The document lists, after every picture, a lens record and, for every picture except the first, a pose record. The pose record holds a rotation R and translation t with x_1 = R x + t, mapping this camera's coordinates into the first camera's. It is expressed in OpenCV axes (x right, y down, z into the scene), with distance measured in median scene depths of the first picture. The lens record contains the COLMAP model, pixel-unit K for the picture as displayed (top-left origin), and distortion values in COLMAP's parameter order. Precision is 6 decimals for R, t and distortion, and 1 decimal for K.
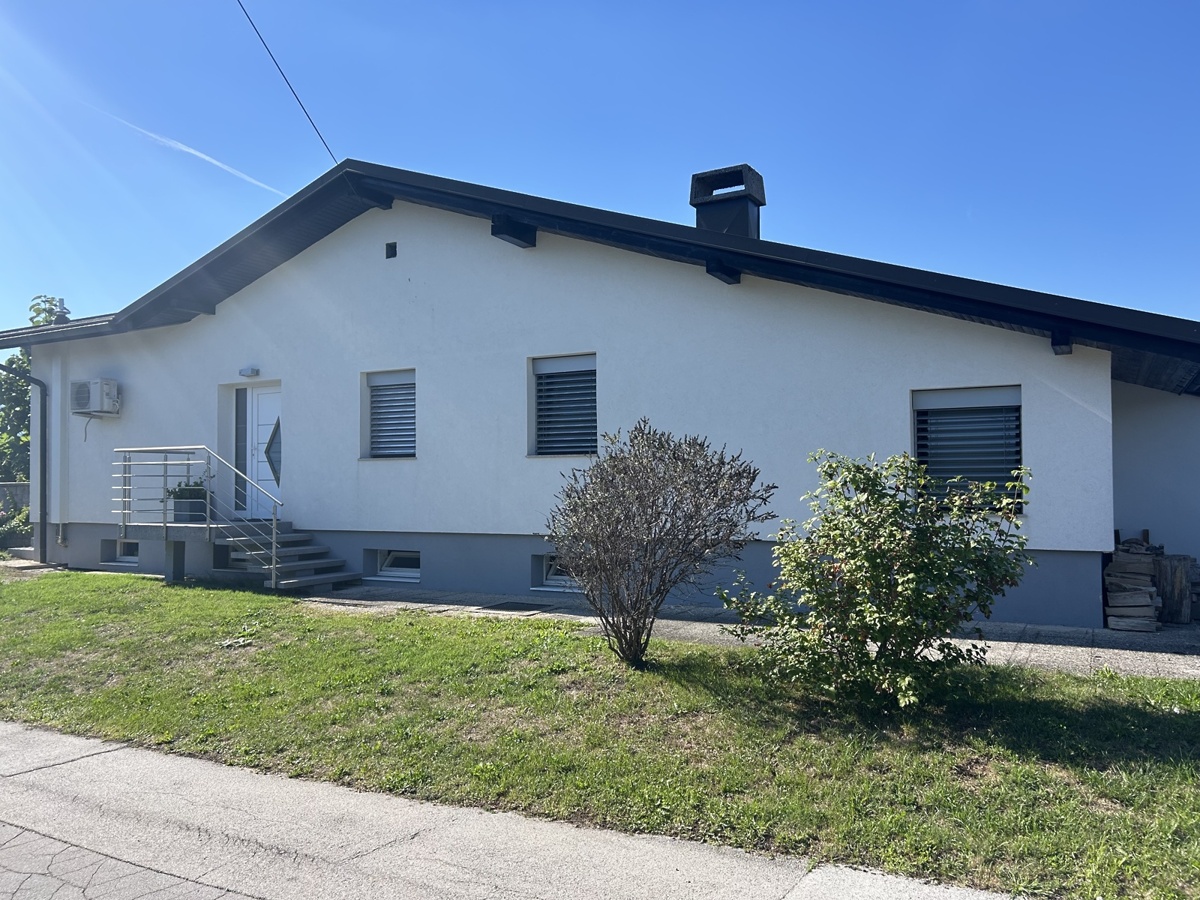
lens RADIAL K [[902.4, 0, 614.4], [0, 902.4, 453.7], [0, 0, 1]] dist [0.094034, -0.094137]
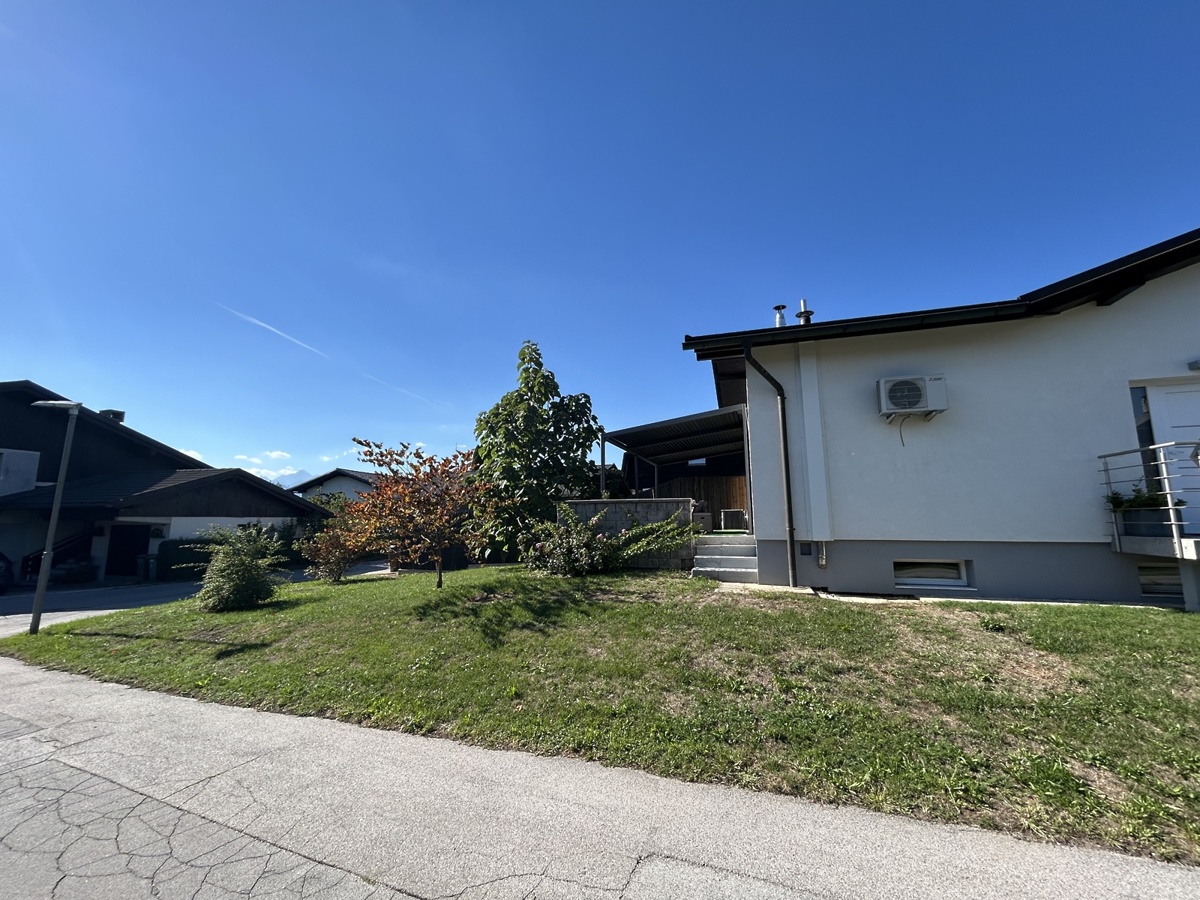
lens RADIAL K [[482.5, 0, 600.0], [0, 482.5, 446.6], [0, 0, 1]] dist [0.003083, 0.000670]
pose [[0.974640, 0.030008, 0.221756, -1.101983], [-0.002570, 0.992404, -0.122996, 0.052096], [-0.223762, 0.119307, 0.967314, 0.700171]]
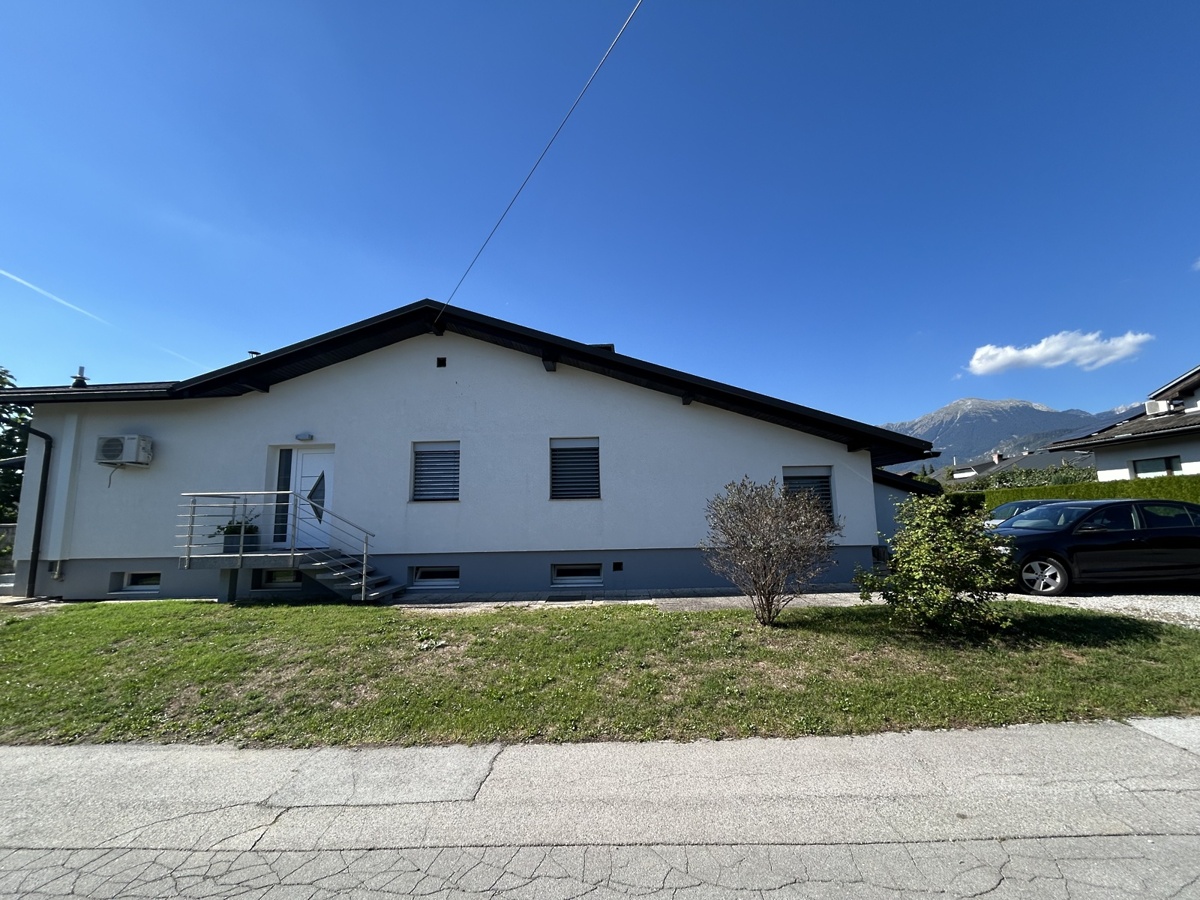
lens RADIAL K [[482.5, 0, 600.0], [0, 482.5, 446.6], [0, 0, 1]] dist [0.003083, 0.000670]
pose [[0.881665, 0.055287, 0.468627, -0.363930], [-0.000984, 0.993326, -0.115337, 0.006410], [-0.471876, 0.101227, 0.875835, 0.184638]]
